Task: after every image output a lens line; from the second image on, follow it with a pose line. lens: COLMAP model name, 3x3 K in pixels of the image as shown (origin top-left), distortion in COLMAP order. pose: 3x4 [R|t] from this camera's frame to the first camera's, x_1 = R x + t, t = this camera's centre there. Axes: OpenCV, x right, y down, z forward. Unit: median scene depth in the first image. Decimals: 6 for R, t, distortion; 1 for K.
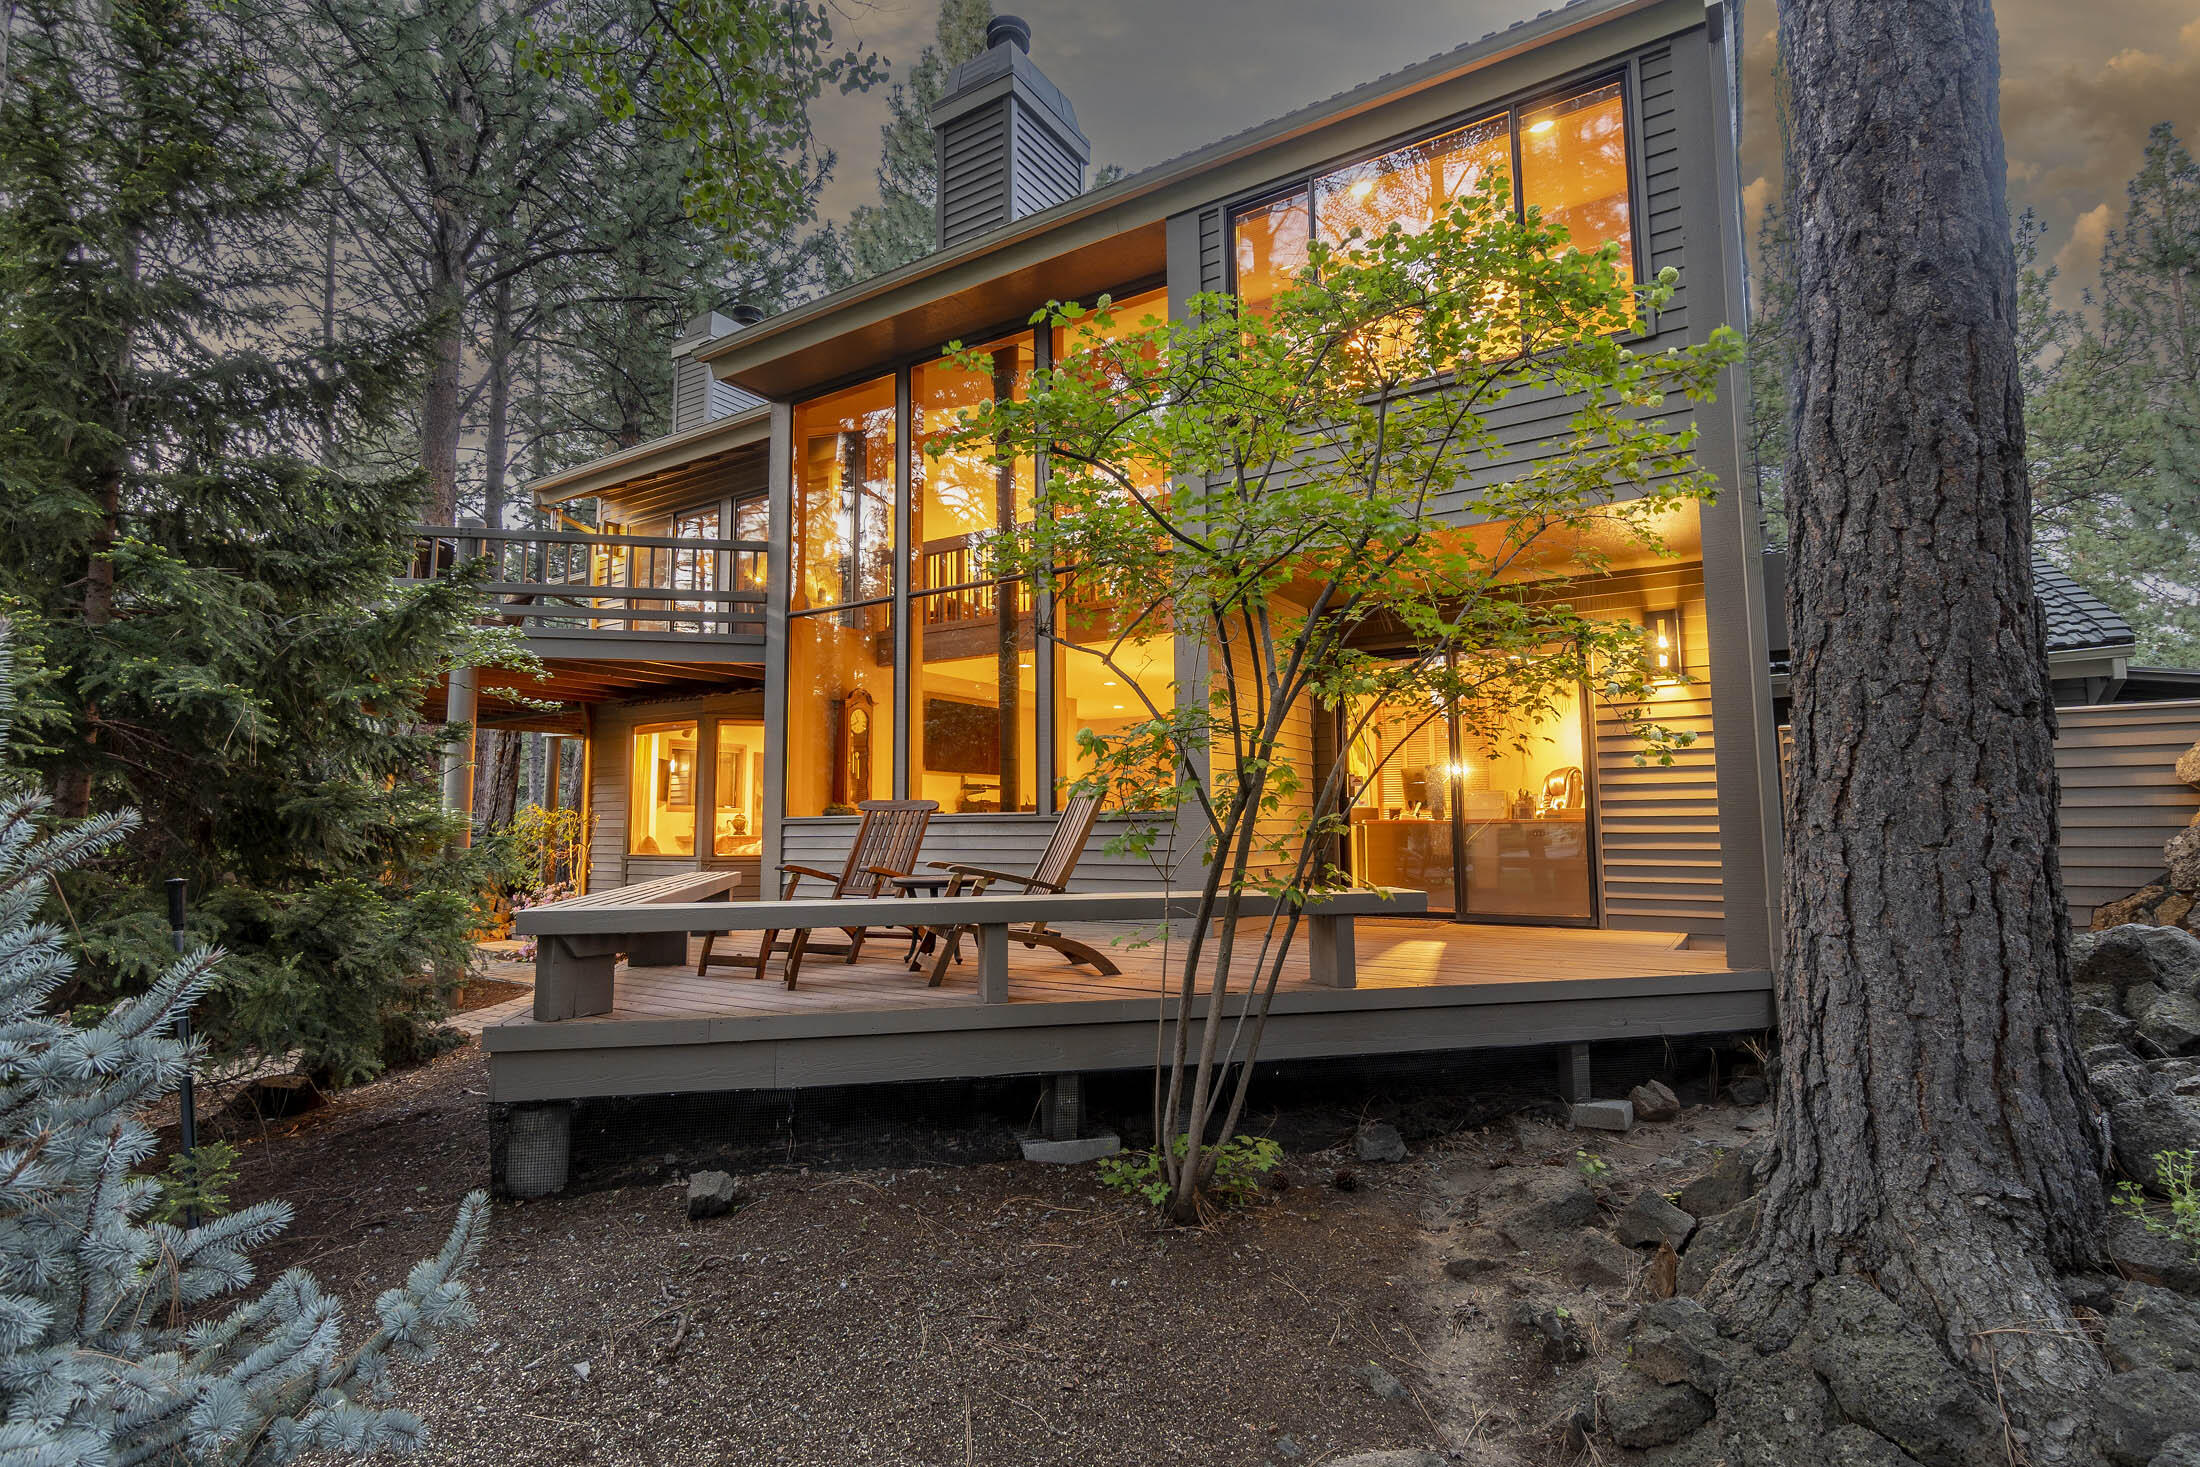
lens RADIAL K [[1028.5, 0, 1100.0], [0, 1028.5, 731.6], [0, 0, 1]] dist [-0.000319, -0.000023]
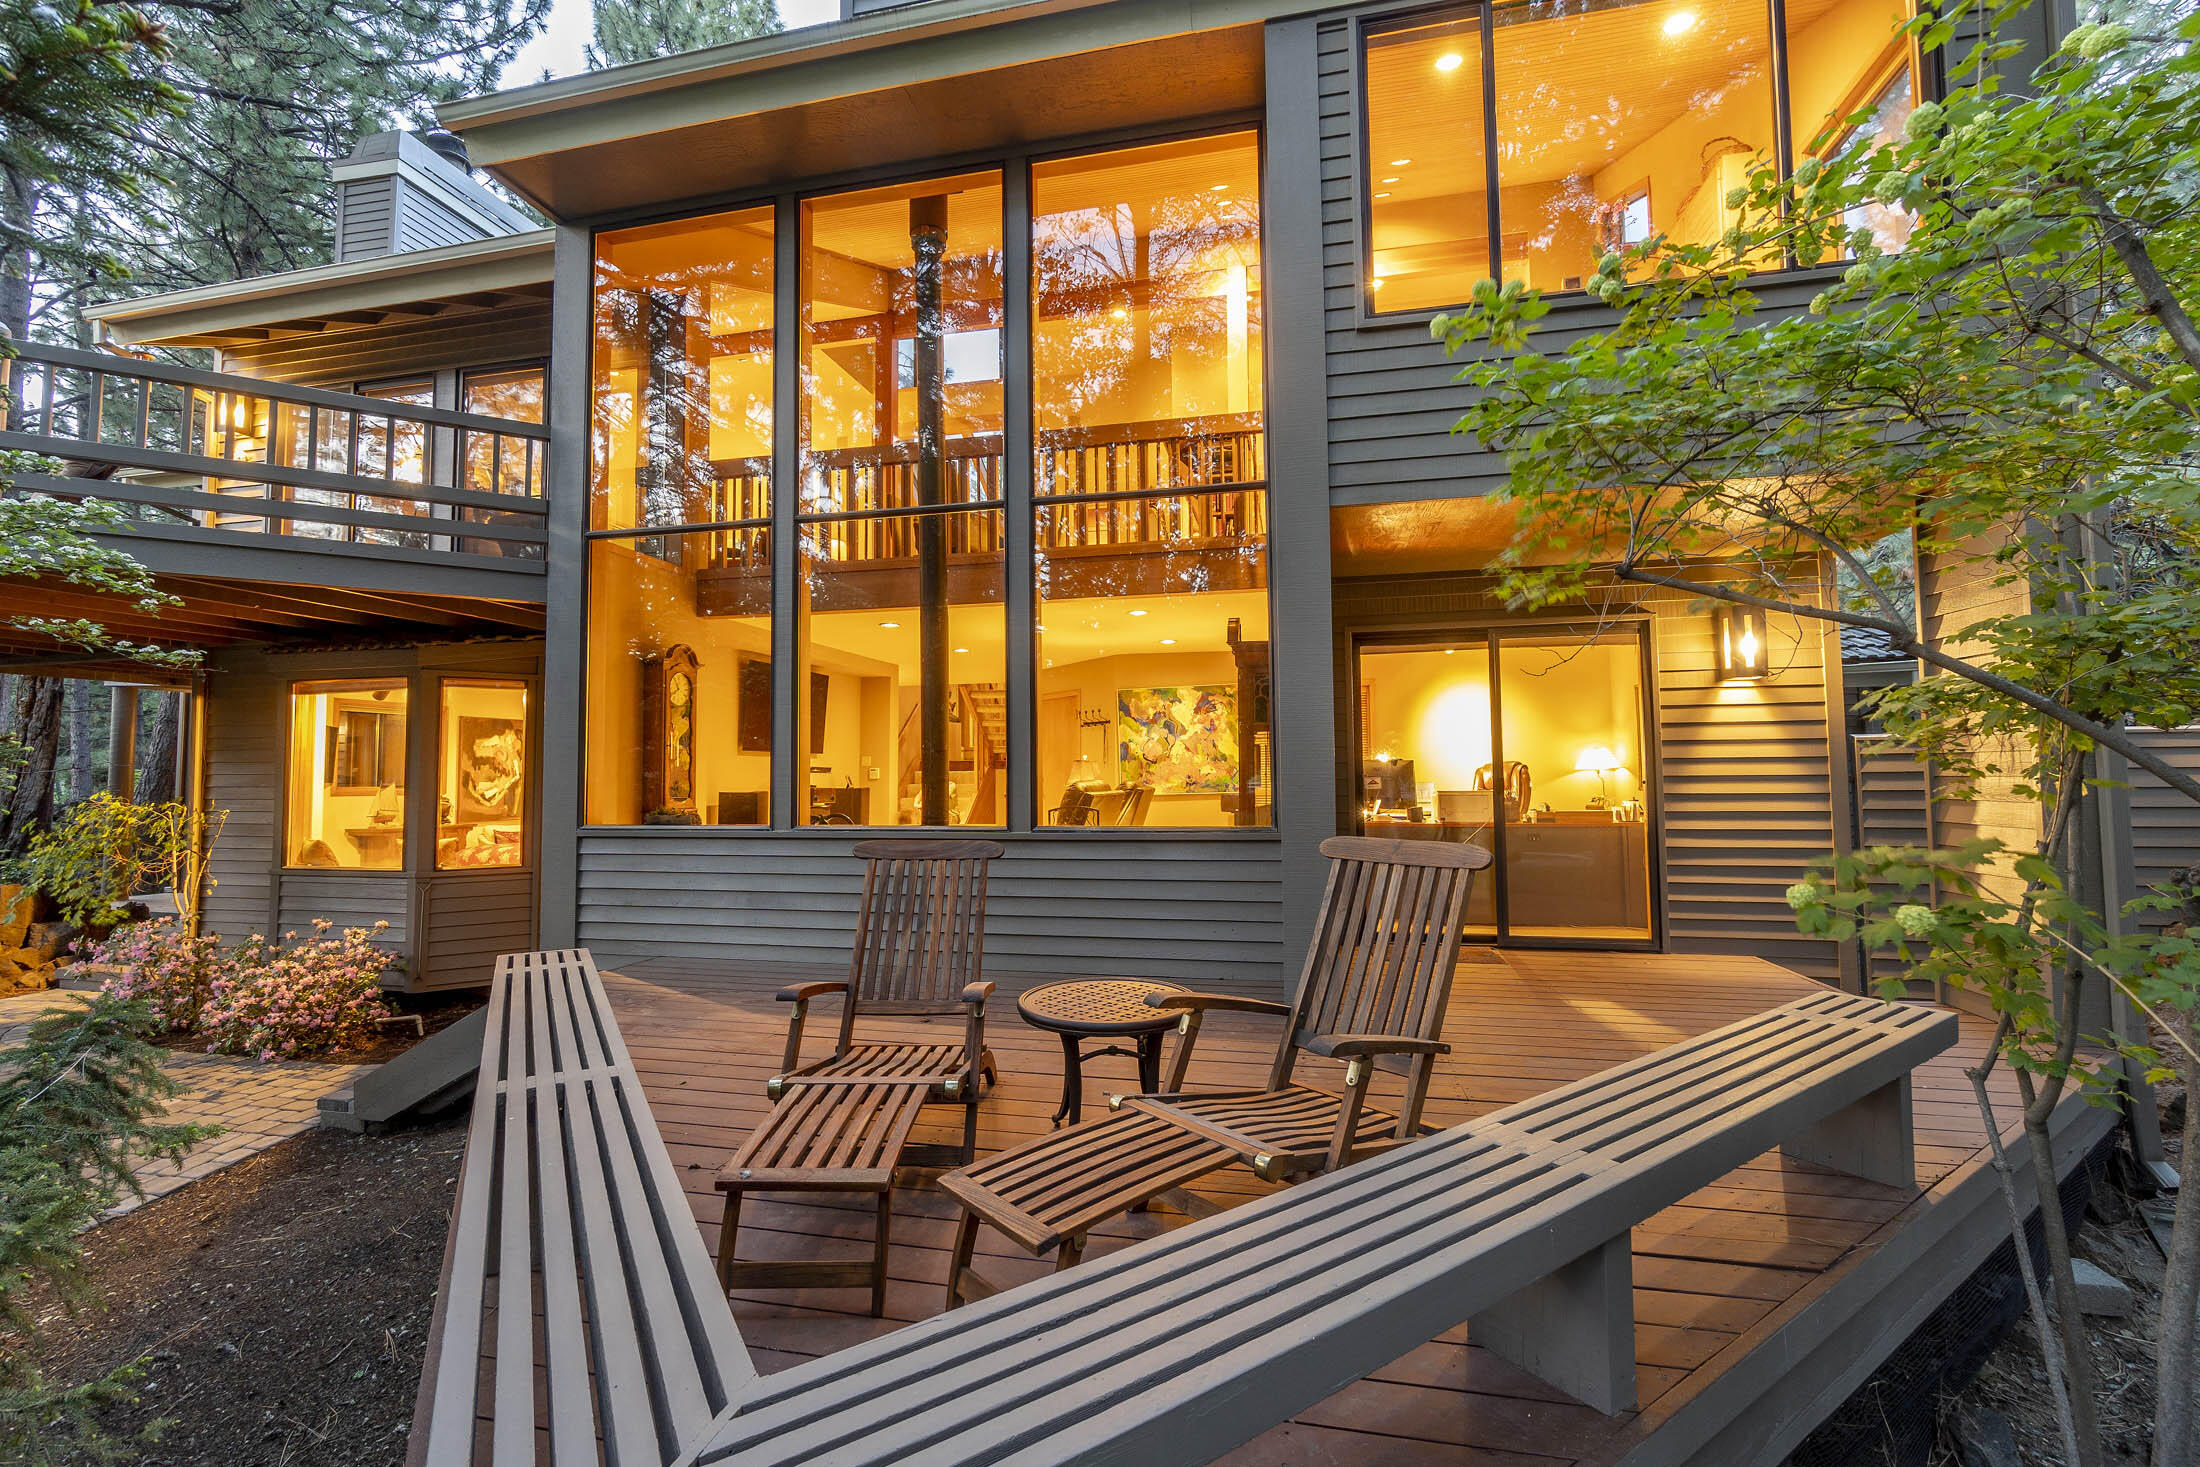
lens RADIAL K [[923.0, 0, 1101.4], [0, 923.0, 728.0], [0, 0, 1]] dist [0.001692, 0.000080]
pose [[0.943018, 0.015533, 0.332379, -0.164900], [-0.028399, 0.999022, 0.033887, -0.013097], [-0.331528, -0.041395, 0.942537, 0.260294]]
